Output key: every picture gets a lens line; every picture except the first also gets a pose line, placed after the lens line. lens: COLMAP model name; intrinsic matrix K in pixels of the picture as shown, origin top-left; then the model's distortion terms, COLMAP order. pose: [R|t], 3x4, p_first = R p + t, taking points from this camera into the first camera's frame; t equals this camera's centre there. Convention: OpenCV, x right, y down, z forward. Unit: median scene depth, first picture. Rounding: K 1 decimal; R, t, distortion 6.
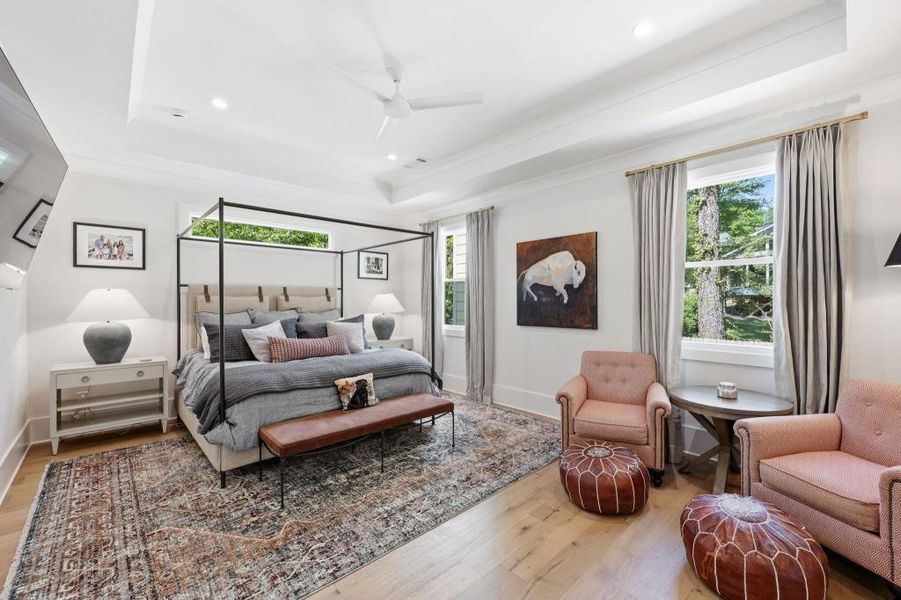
lens RADIAL K [[362.7, 0, 438.5], [0, 362.7, 302.2], [0, 0, 1]] dist [0.002216, 0.000336]
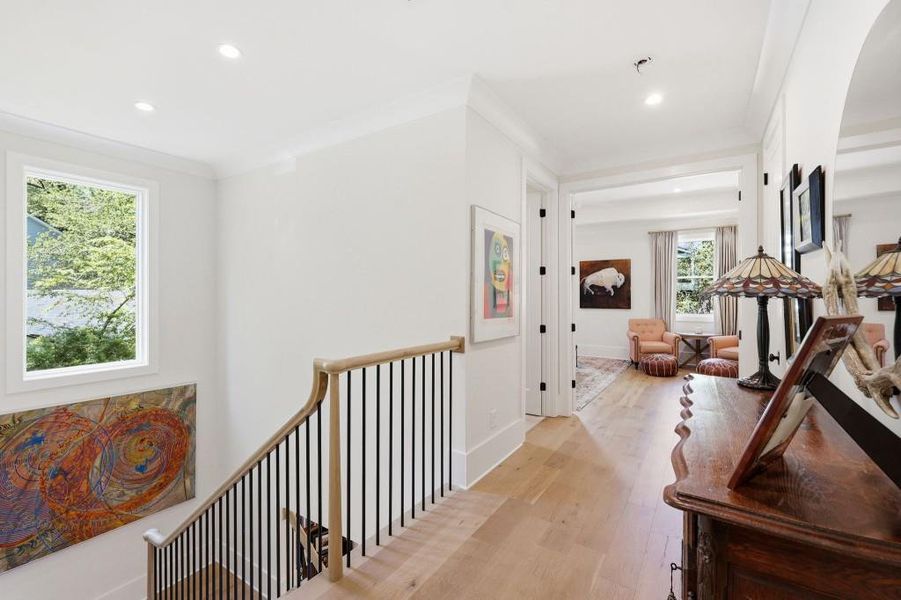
lens RADIAL K [[368.2, 0, 446.6], [0, 368.2, 294.9], [0, 0, 1]] dist [0.000796, -0.000044]
pose [[0.975065, -0.002174, 0.221911, -1.047907], [0.002584, 0.999995, -0.001558, 0.000718], [-0.221906, 0.002092, 0.975066, -0.771889]]
